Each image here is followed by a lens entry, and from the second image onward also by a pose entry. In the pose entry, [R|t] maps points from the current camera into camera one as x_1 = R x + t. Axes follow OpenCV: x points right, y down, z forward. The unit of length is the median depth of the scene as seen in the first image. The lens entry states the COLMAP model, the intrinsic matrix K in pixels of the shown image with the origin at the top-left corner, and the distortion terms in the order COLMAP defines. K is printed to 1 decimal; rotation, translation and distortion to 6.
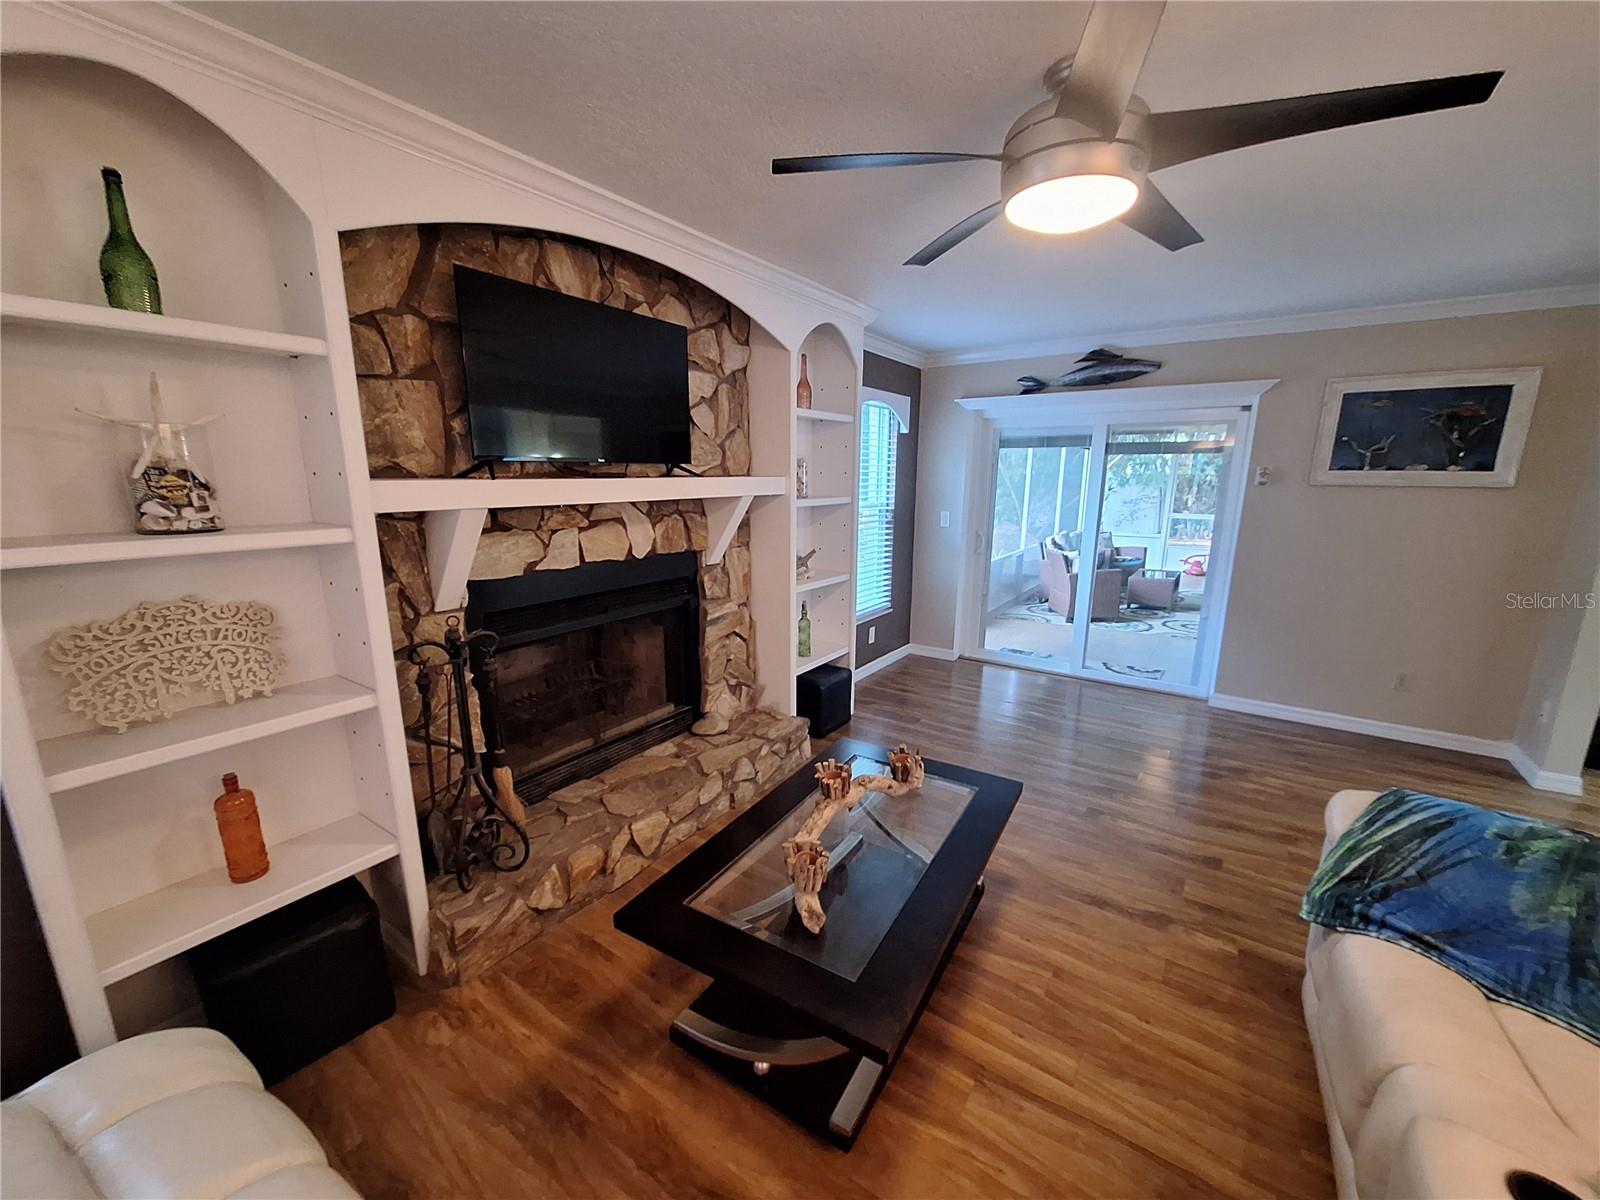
lens RADIAL K [[630.3, 0, 800.4], [0, 630.3, 610.5], [0, 0, 1]] dist [0.002329, 0.000247]
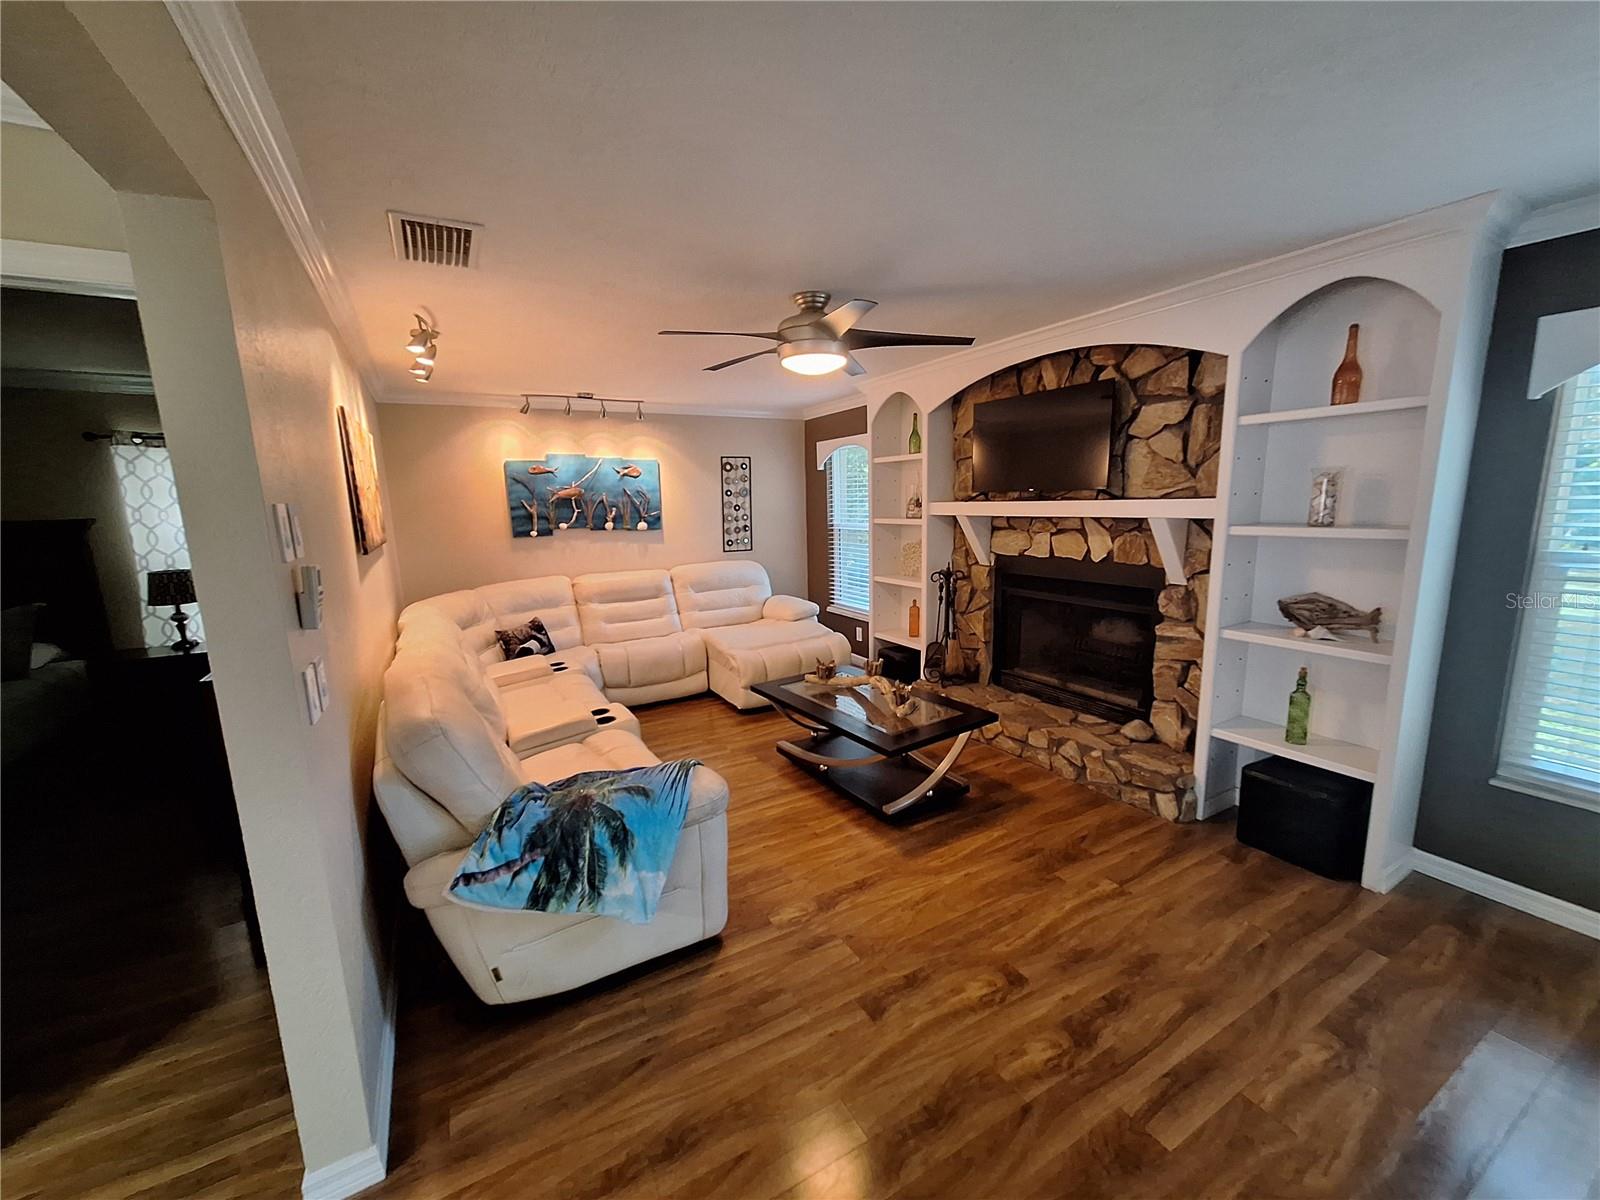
lens RADIAL K [[630.3, 0, 800.4], [0, 630.3, 610.5], [0, 0, 1]] dist [0.002329, 0.000247]
pose [[-0.434660, 0.156933, -0.886816, 1.238602], [-0.179311, 0.949905, 0.255984, -0.222604], [0.882563, 0.270282, -0.384746, 1.045676]]
